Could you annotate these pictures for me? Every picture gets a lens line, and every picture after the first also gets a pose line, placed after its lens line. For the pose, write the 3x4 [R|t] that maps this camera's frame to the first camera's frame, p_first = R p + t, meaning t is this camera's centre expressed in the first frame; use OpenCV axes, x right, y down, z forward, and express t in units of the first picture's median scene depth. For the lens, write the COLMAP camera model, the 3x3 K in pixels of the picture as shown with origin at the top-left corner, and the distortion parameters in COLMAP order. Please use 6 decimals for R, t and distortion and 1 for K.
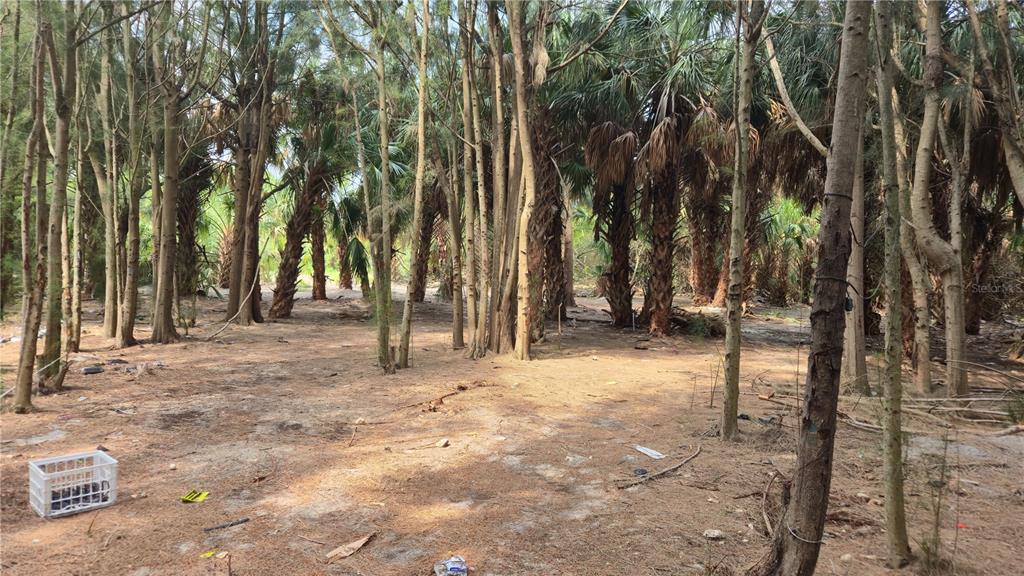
lens RADIAL K [[700.1, 0, 502.0], [0, 700.1, 292.9], [0, 0, 1]] dist [0.087694, -0.067771]
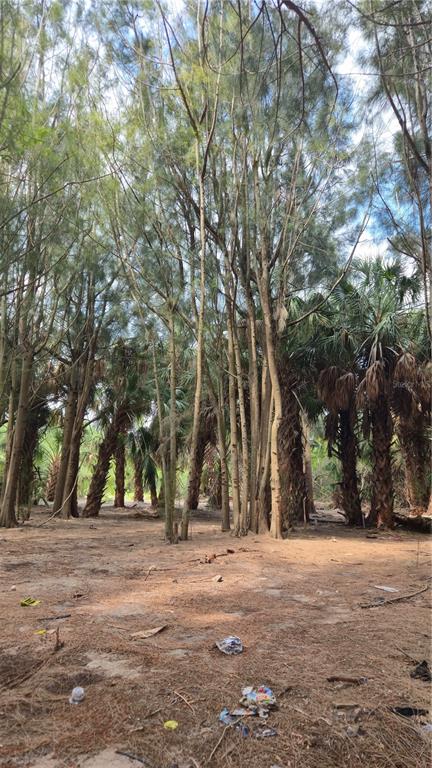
lens RADIAL K [[526.4, 0, 212.8], [0, 526.4, 387.0], [0, 0, 1]] dist [0.090386, -0.080139]
pose [[0.996786, -0.021628, -0.077136, -0.005716], [0.002596, 0.971083, -0.238730, 0.053695], [0.080068, 0.237762, 0.968018, -0.005329]]
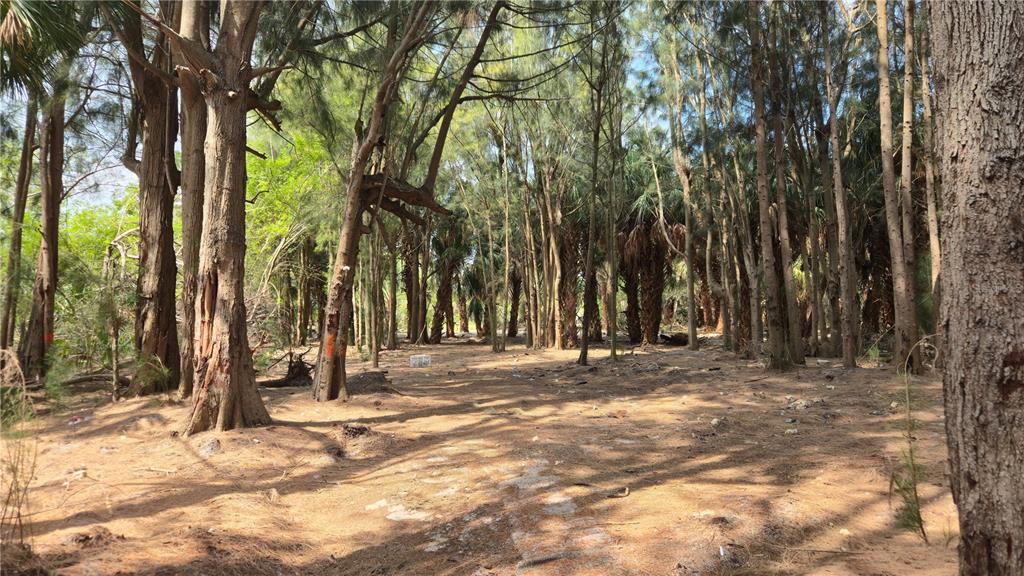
lens RADIAL K [[673.3, 0, 513.3], [0, 673.3, 274.3], [0, 0, 1]] dist [0.136682, -0.069255]
pose [[0.991467, -0.050221, -0.120299, 0.137269], [0.036850, 0.993149, -0.110896, 0.082086], [0.125044, 0.105517, 0.986524, -0.967313]]
